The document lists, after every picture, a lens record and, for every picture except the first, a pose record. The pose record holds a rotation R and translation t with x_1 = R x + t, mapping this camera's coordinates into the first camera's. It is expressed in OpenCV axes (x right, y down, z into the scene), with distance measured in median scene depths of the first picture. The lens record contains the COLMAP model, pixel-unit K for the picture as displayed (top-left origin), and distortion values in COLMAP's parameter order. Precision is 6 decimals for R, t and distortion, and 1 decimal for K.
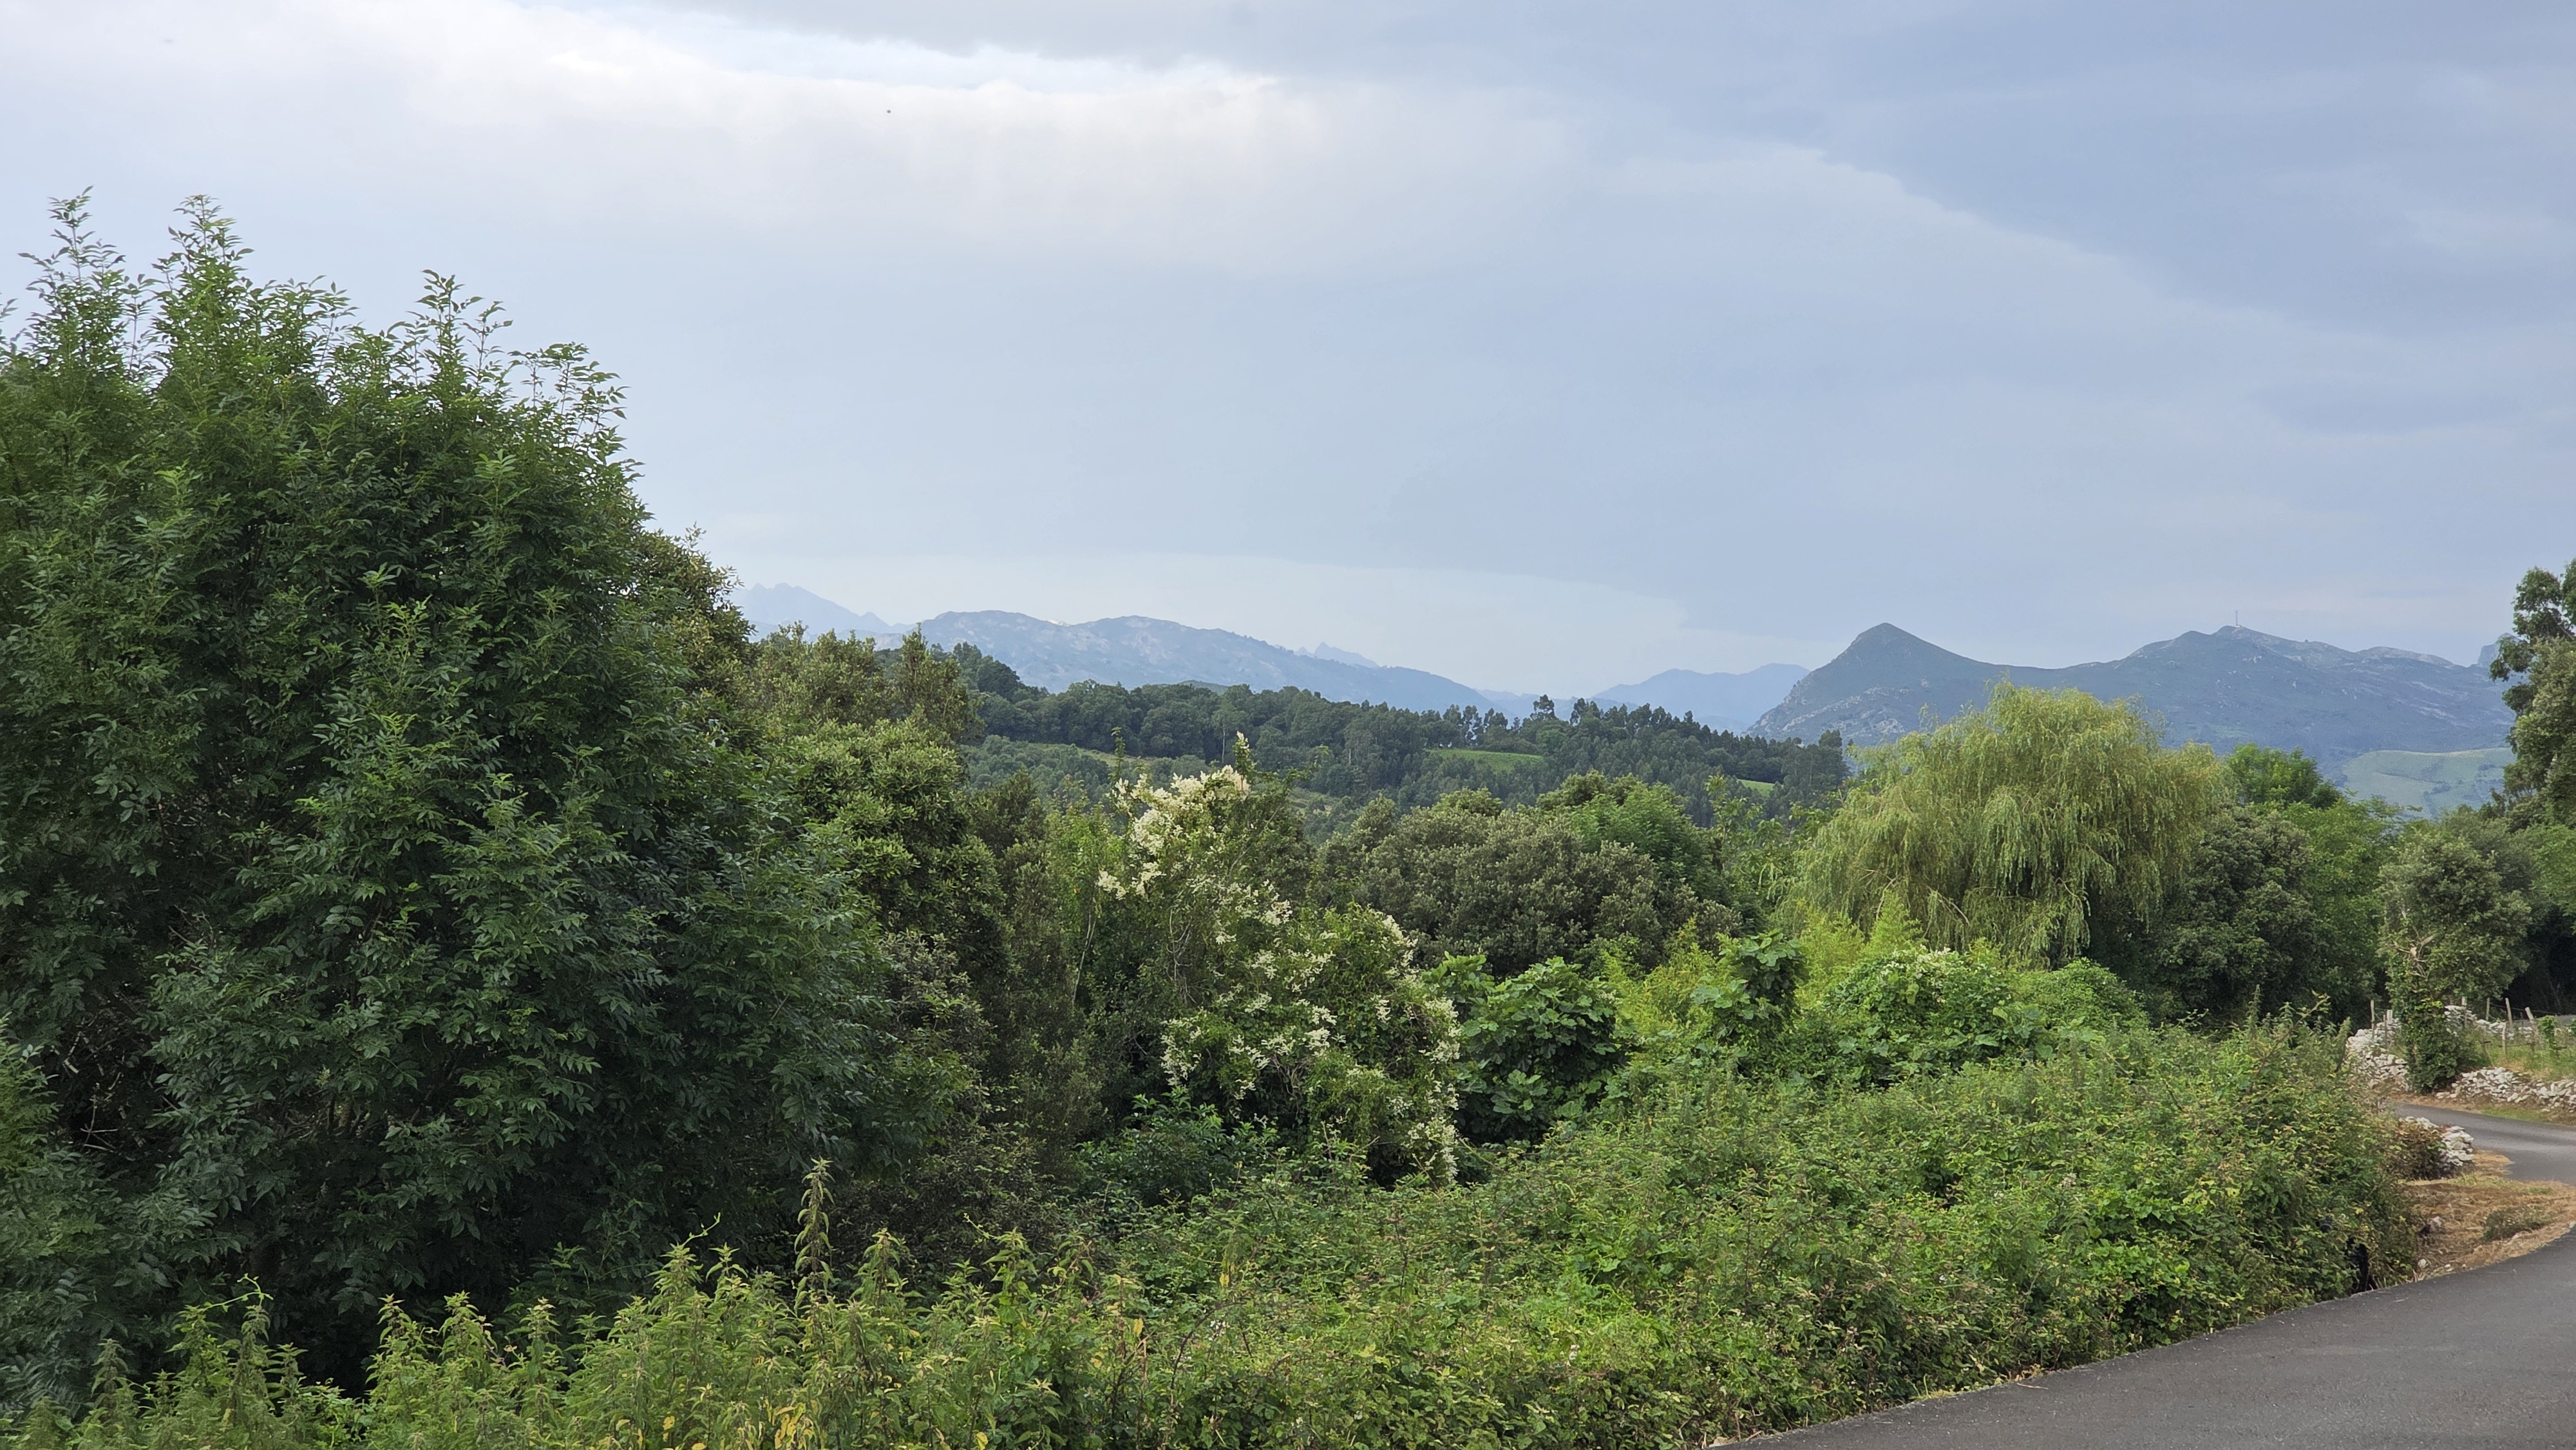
lens RADIAL K [[4978.4, 0, 1358.1], [0, 4978.4, 519.8], [0, 0, 1]] dist [-0.046571, 0.000000]
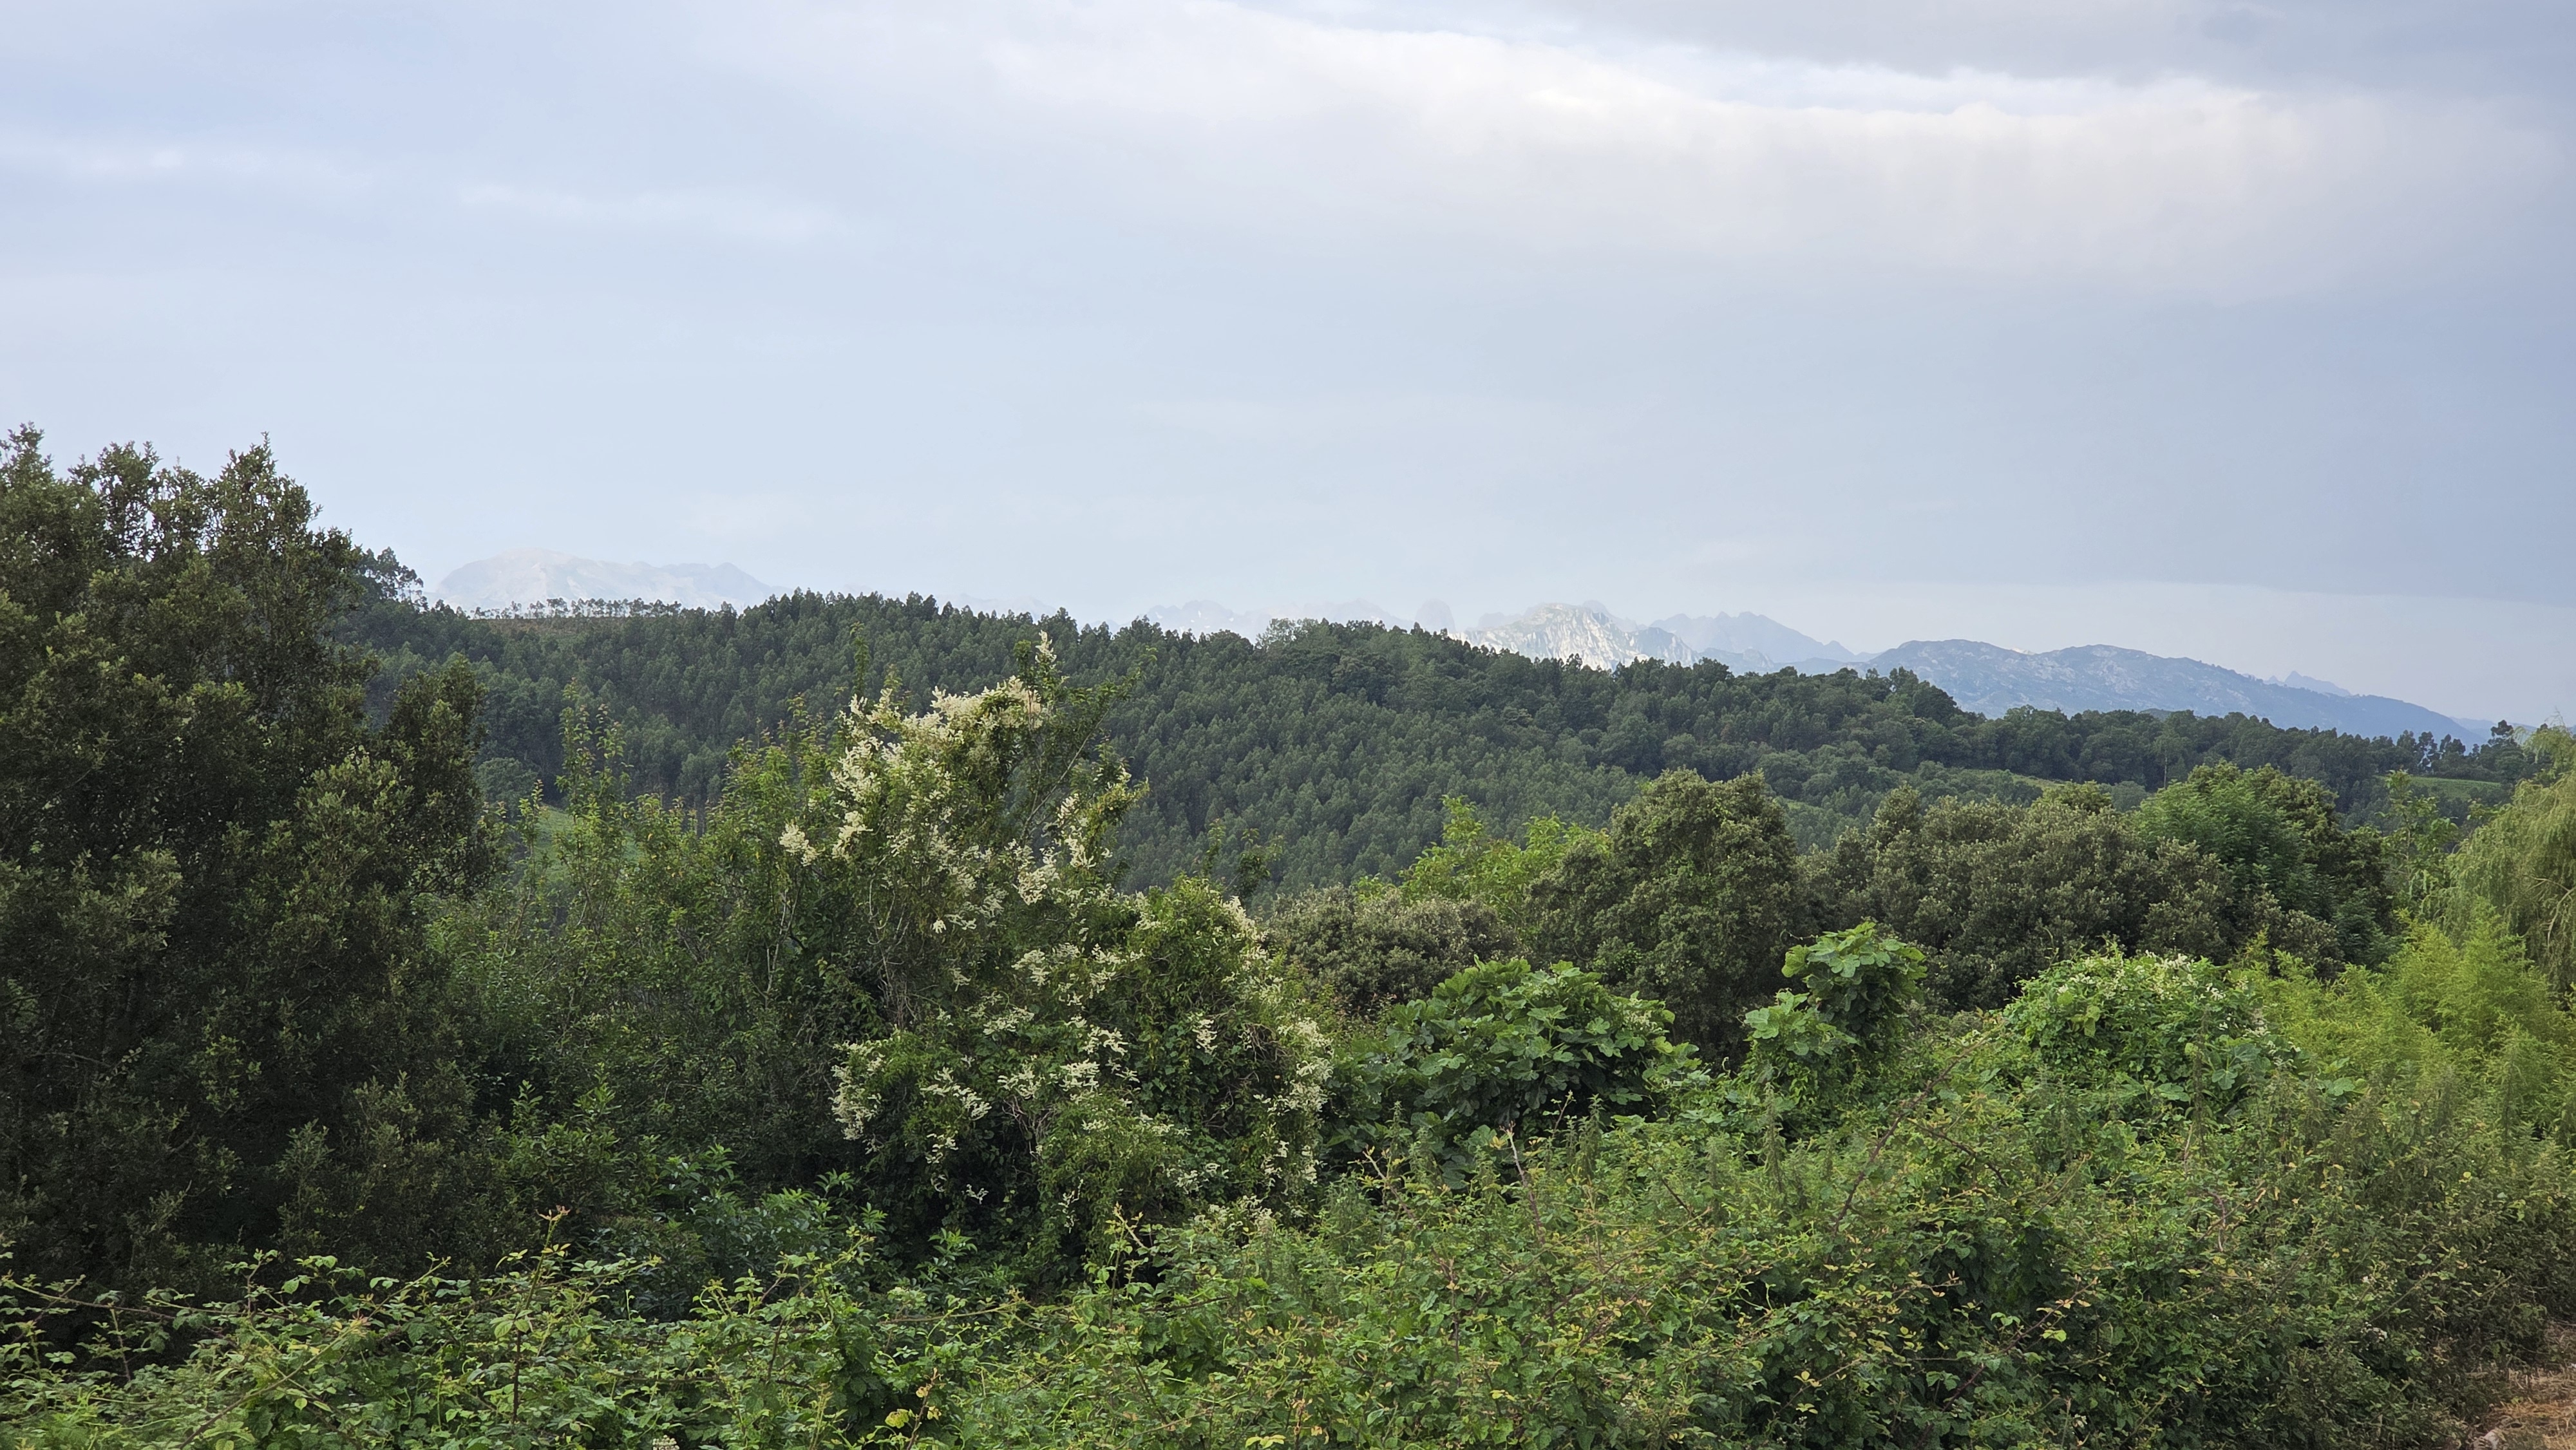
lens RADIAL K [[4978.4, 0, 1291.1], [0, 4978.4, 742.6], [0, 0, 1]] dist [-0.046571, 0.000000]
pose [[0.977824, -0.000200, -0.209426, 0.160071], [0.008211, 0.999267, 0.037388, 0.034755], [0.209265, -0.038278, 0.977109, 0.353057]]
